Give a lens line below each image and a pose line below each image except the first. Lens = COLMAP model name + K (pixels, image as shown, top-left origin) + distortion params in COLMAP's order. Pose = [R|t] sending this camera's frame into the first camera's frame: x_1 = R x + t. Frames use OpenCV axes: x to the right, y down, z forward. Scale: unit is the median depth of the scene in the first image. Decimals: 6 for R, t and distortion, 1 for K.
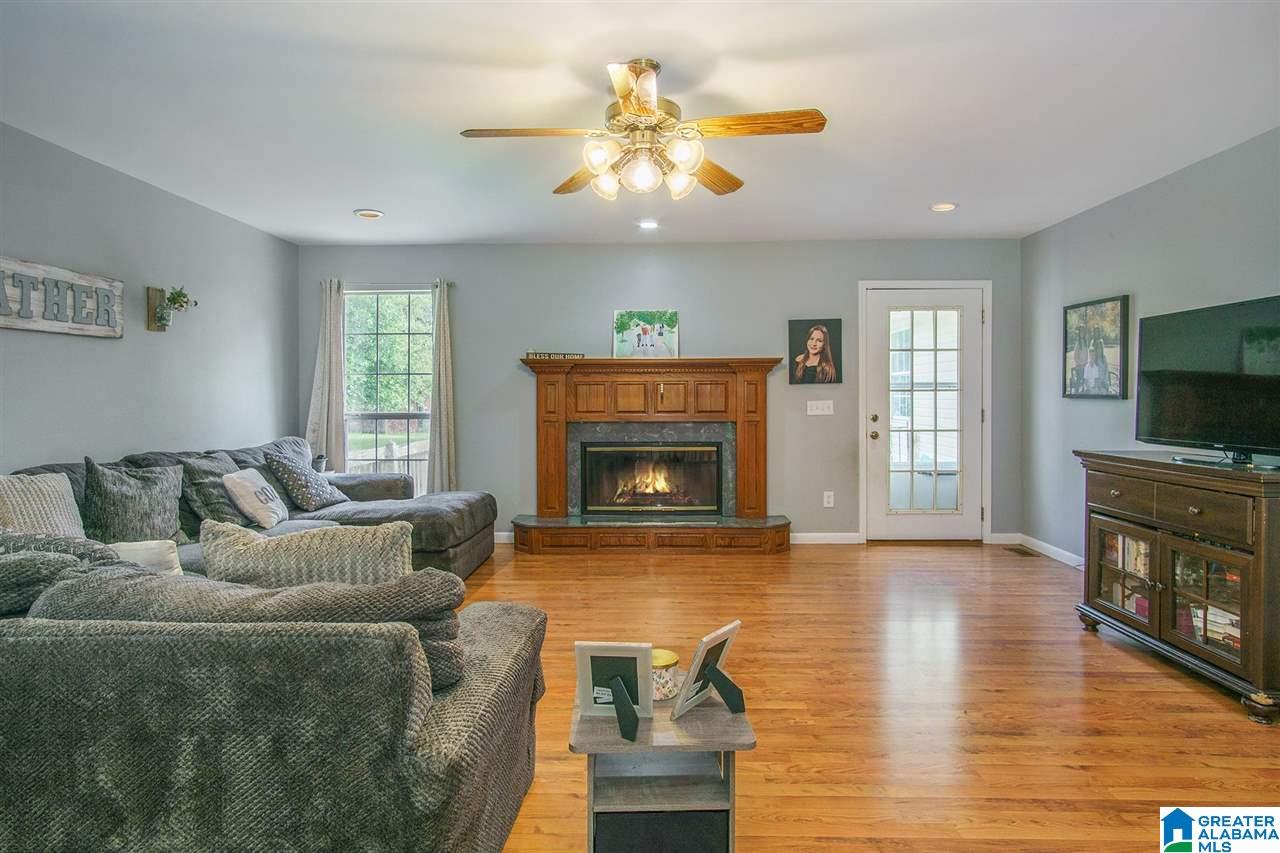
lens RADIAL K [[712.7, 0, 640.2], [0, 712.7, 383.6], [0, 0, 1]] dist [-0.002119, -0.000520]
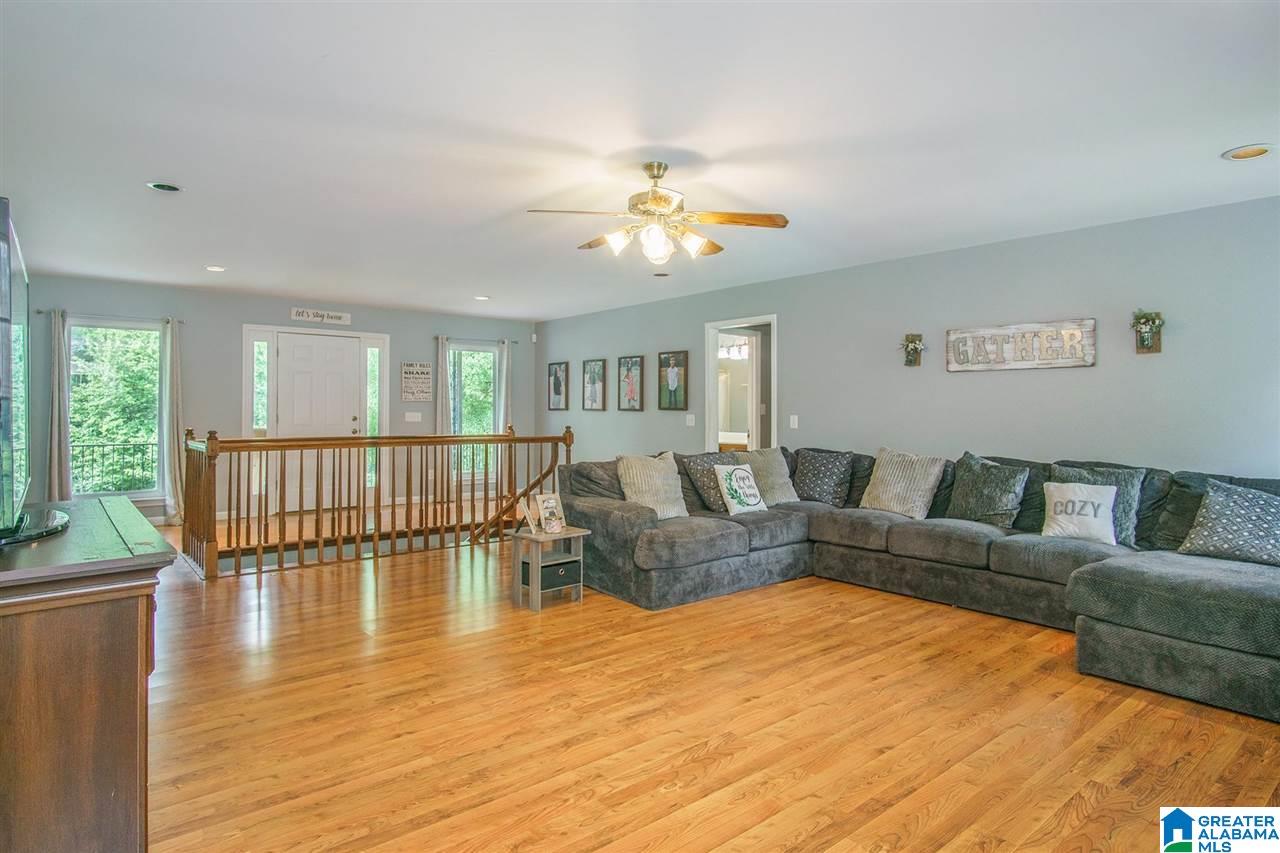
lens RADIAL K [[705.2, 0, 640.0], [0, 705.2, 426.5], [0, 0, 1]] dist [-0.024243, -0.000059]
pose [[-0.750113, 0.009330, -0.661244, 0.437624], [0.001915, 0.999927, 0.011936, 0.016890], [0.661307, 0.007687, -0.750076, 0.950451]]
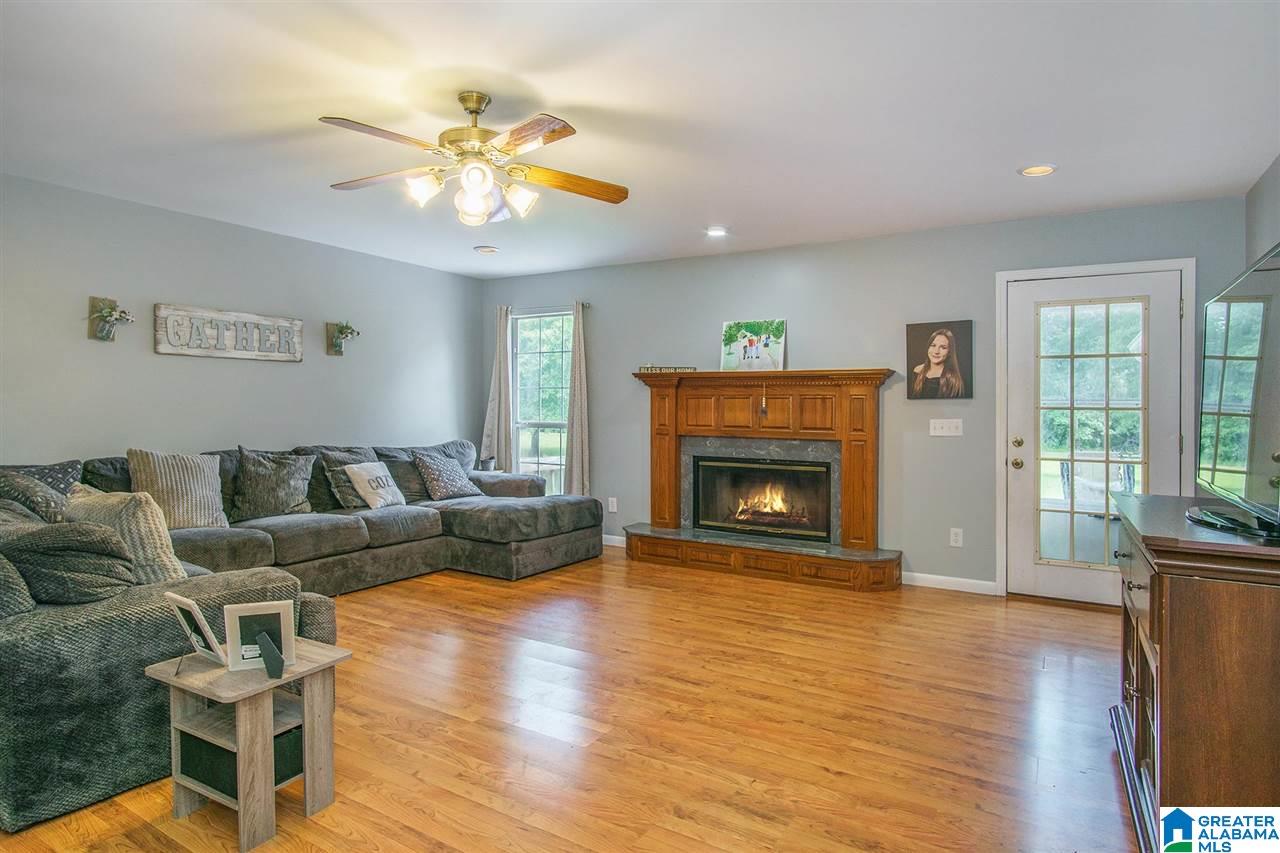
lens RADIAL K [[718.7, 0, 642.5], [0, 718.7, 408.1], [0, 0, 1]] dist [-0.023620, 0.000423]
pose [[0.866157, 0.012548, -0.499614, 0.364786], [-0.006418, 0.999882, 0.013986, 0.001694], [0.499731, -0.008908, 0.866135, 0.092888]]
